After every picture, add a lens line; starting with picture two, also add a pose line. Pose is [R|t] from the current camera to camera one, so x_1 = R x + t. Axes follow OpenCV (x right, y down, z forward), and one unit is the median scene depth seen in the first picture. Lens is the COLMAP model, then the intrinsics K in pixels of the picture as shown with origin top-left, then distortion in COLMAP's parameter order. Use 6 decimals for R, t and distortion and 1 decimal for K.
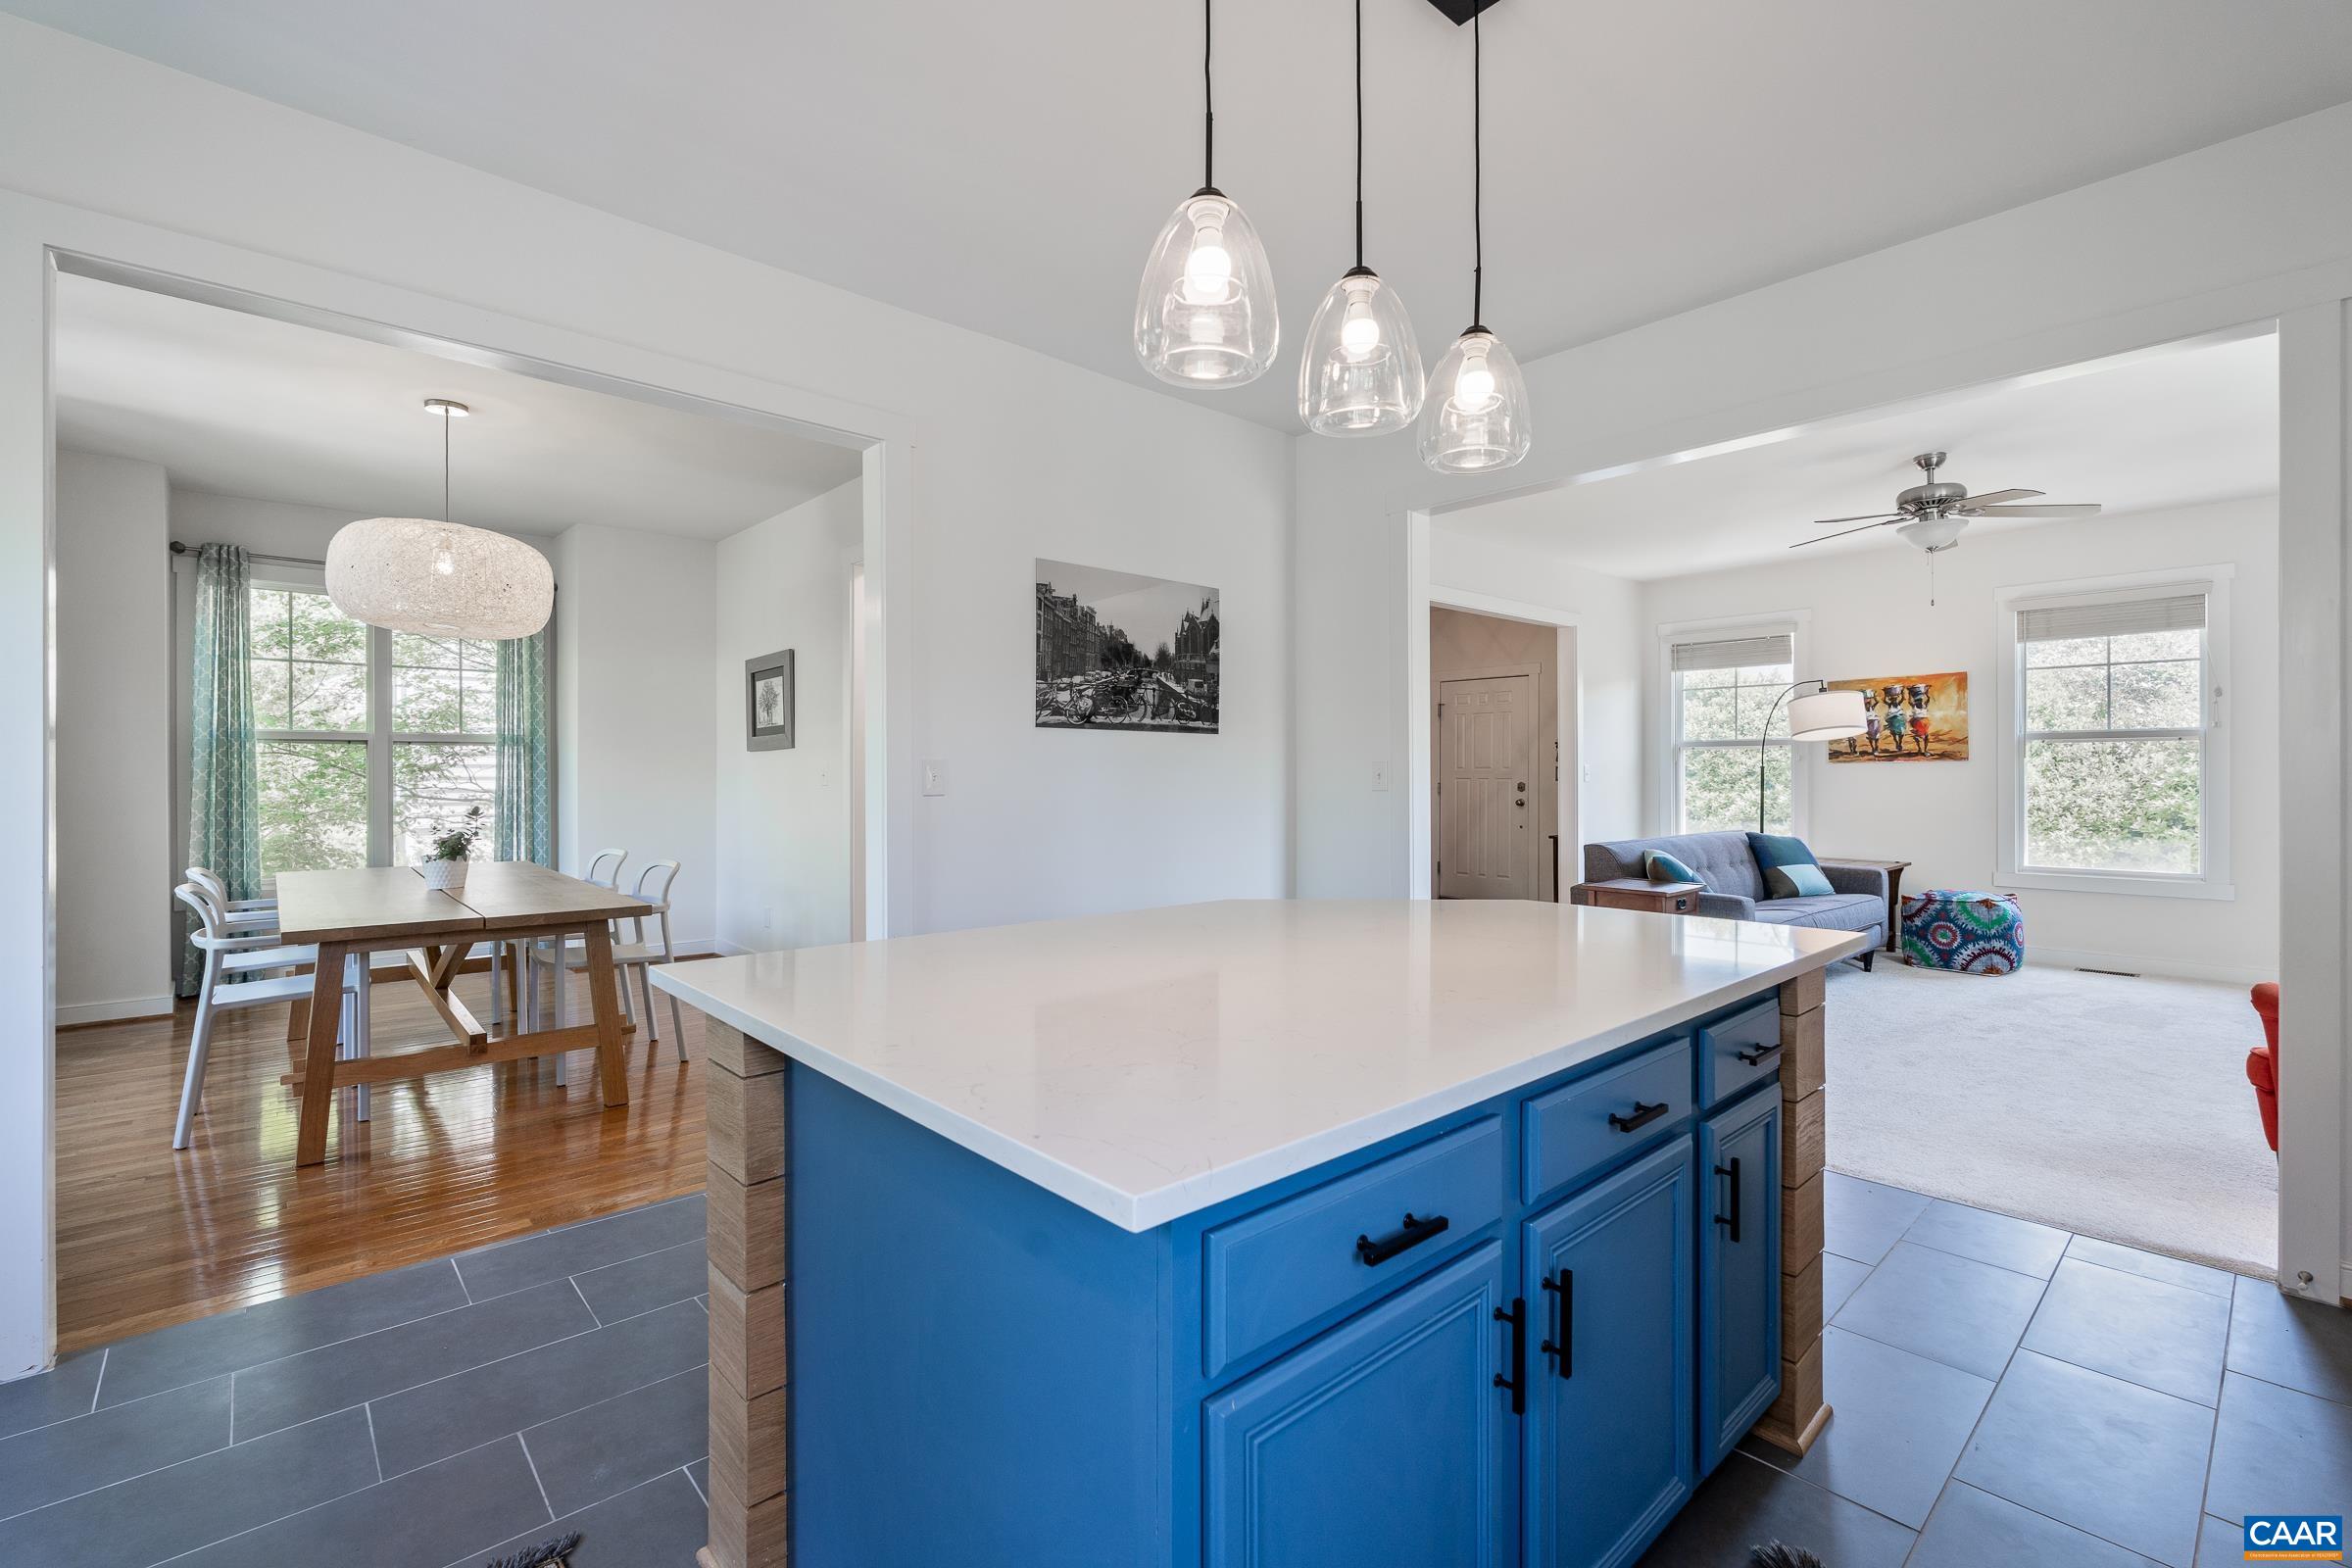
lens RADIAL K [[1032.5, 0, 1179.2], [0, 1032.5, 772.0], [0, 0, 1]] dist [-0.005464, 0.001186]
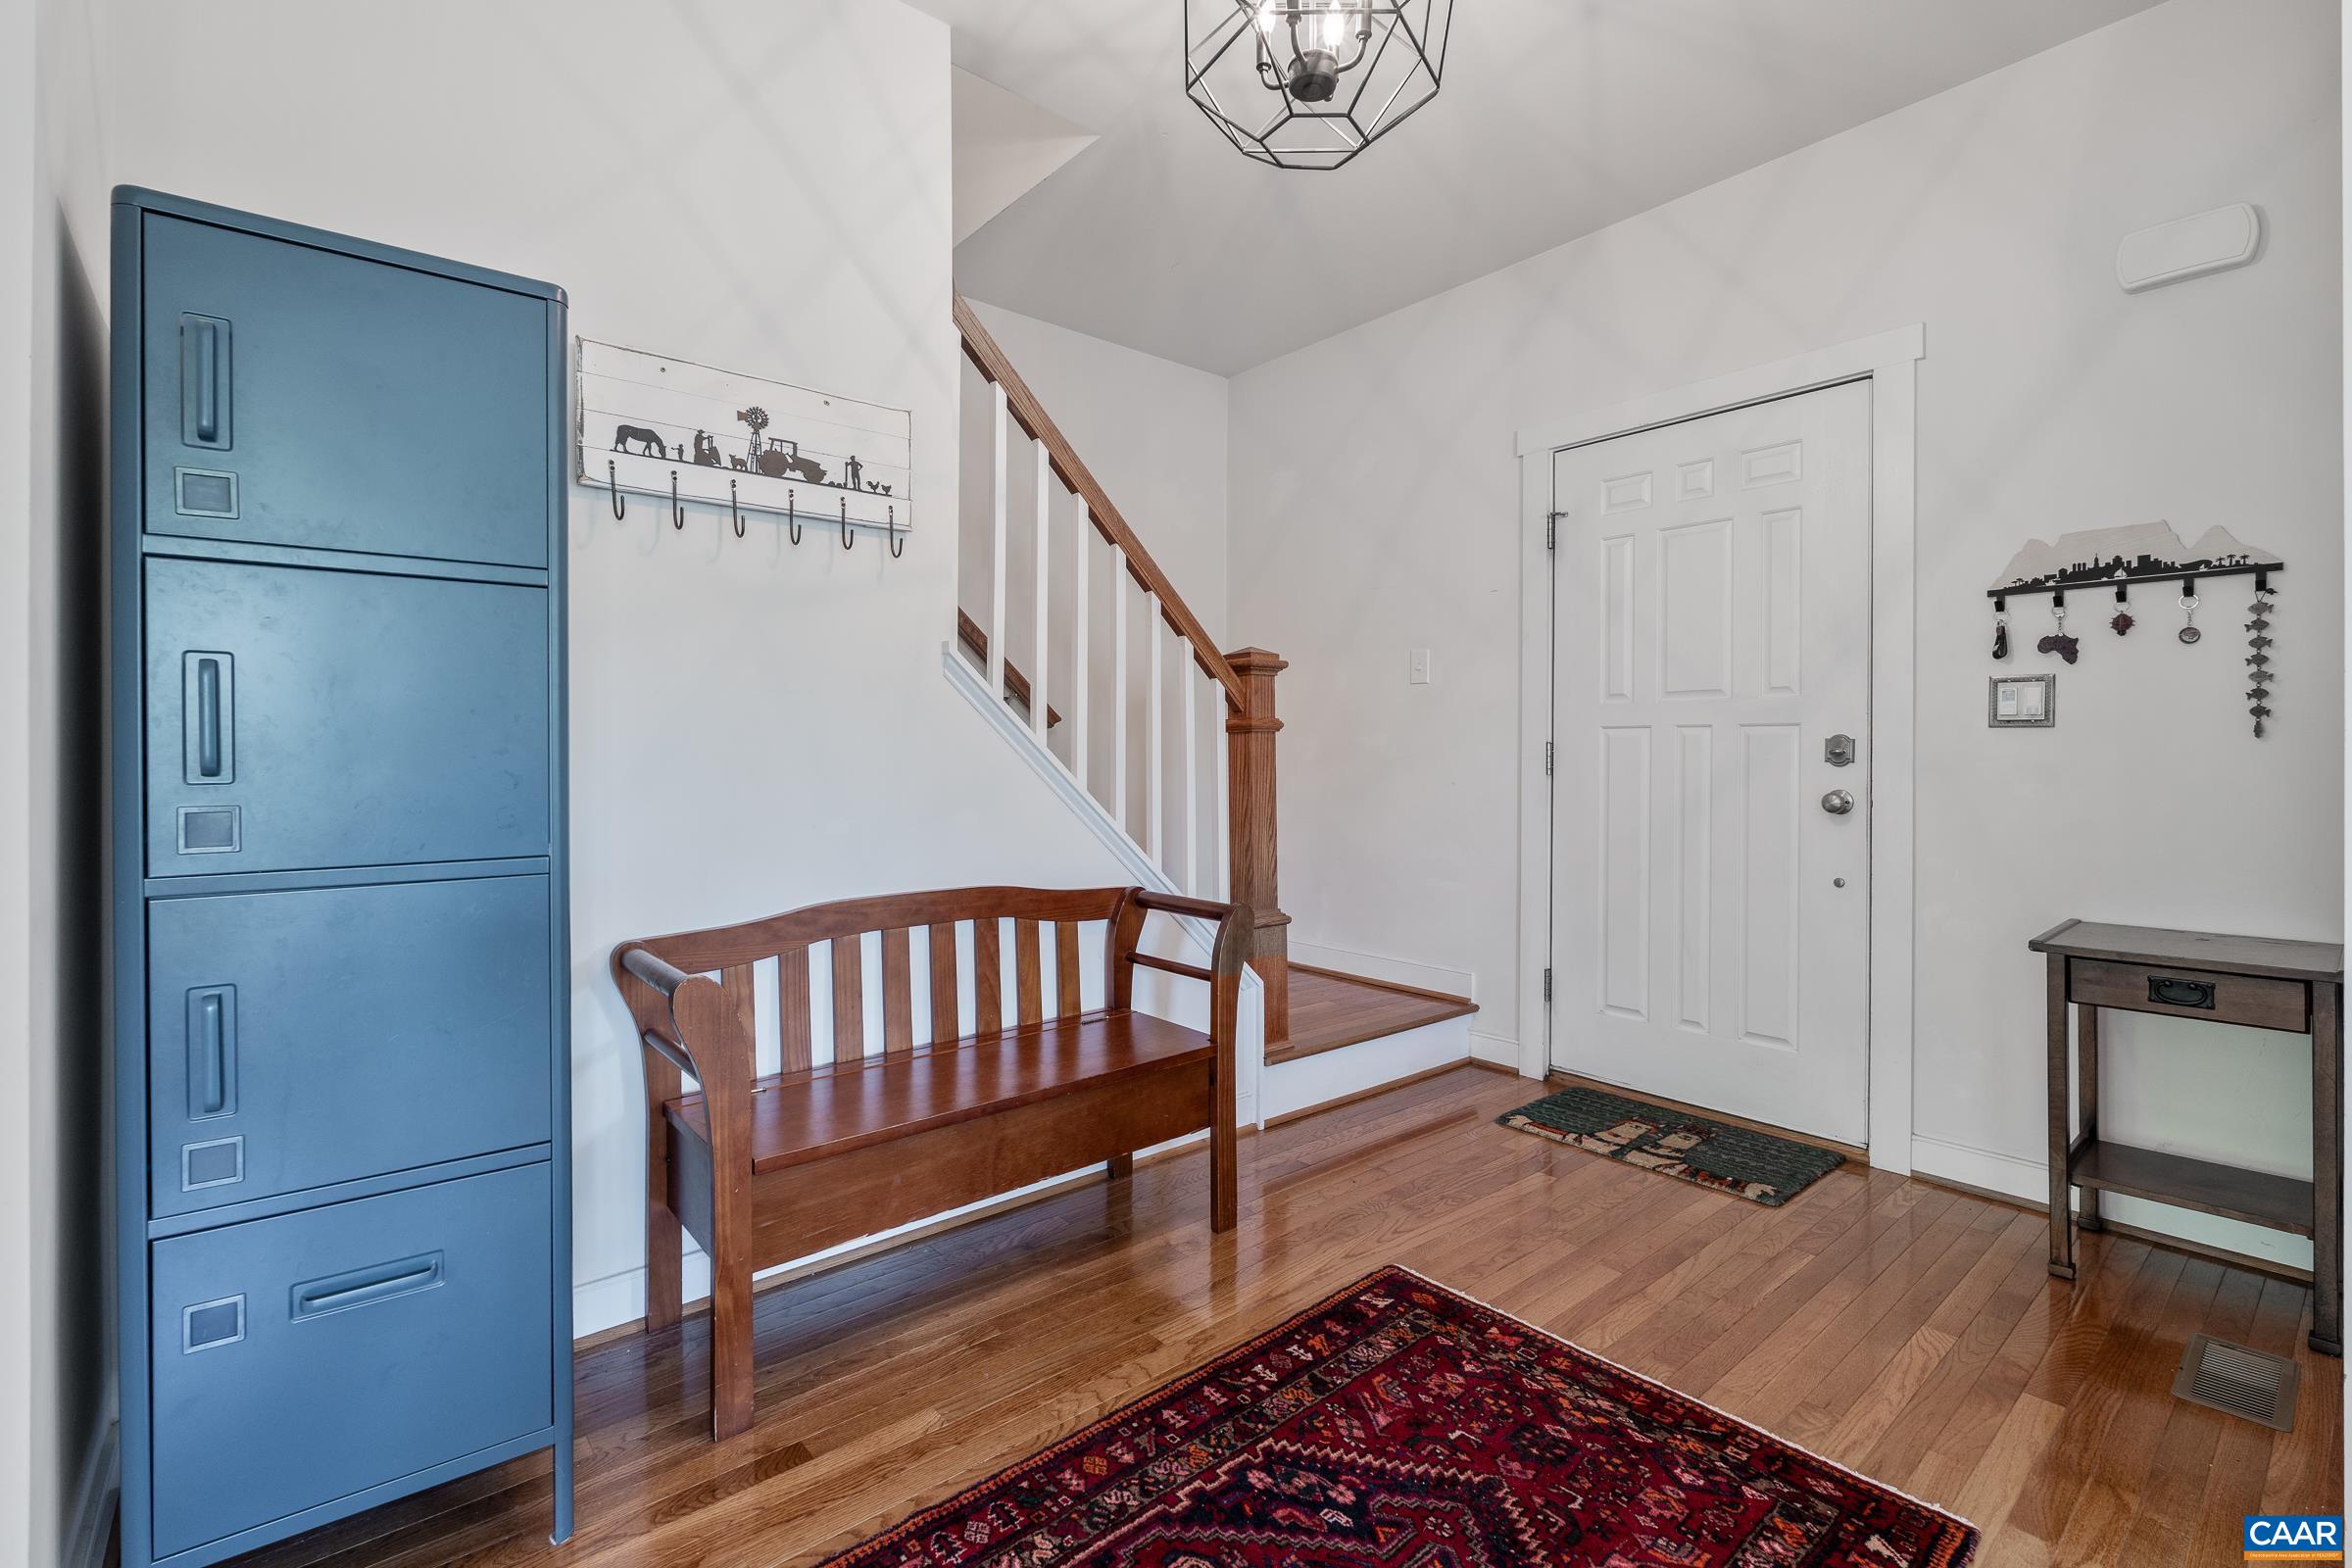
lens RADIAL K [[1032.5, 0, 1175.4], [0, 1032.5, 760.9], [0, 0, 1]] dist [-0.005464, 0.001186]
pose [[0.998840, 0.003022, -0.048054, 0.231696], [-0.002555, 0.999949, 0.009781, 0.022807], [0.048081, -0.009647, 0.998797, 1.057670]]
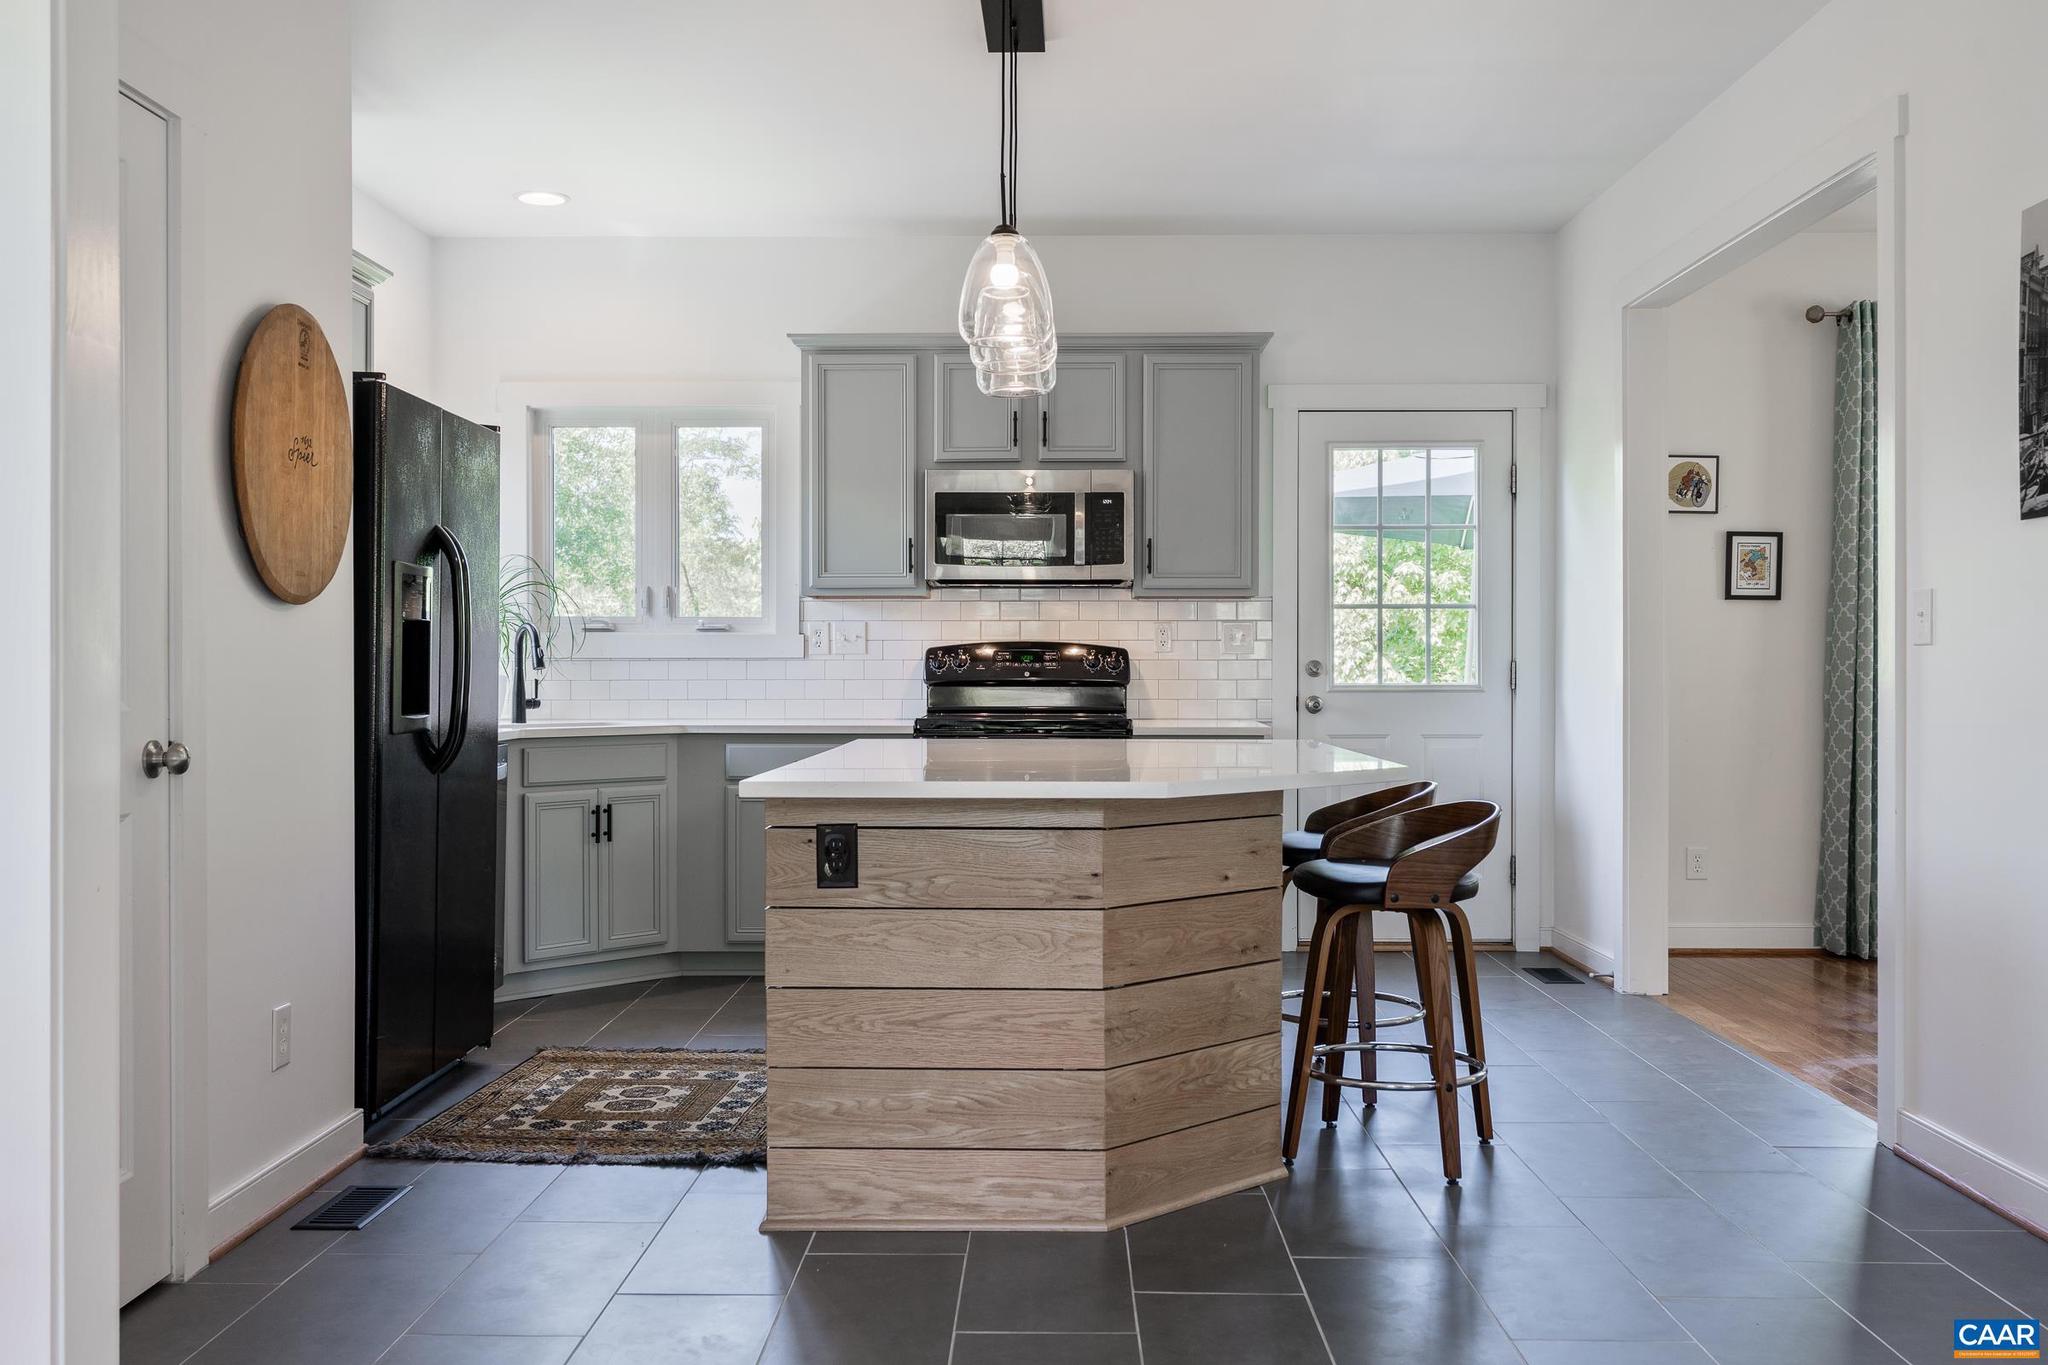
lens RADIAL K [[1803.7, 0, 1022.0], [0, 1803.7, 679.8], [0, 0, 1]] dist [0.011175, -0.009616]
pose [[-0.686553, 0.006152, -0.727054, 0.578434], [0.002240, 0.999977, 0.006346, 0.021364], [0.727077, 0.002728, -0.686551, 0.795410]]
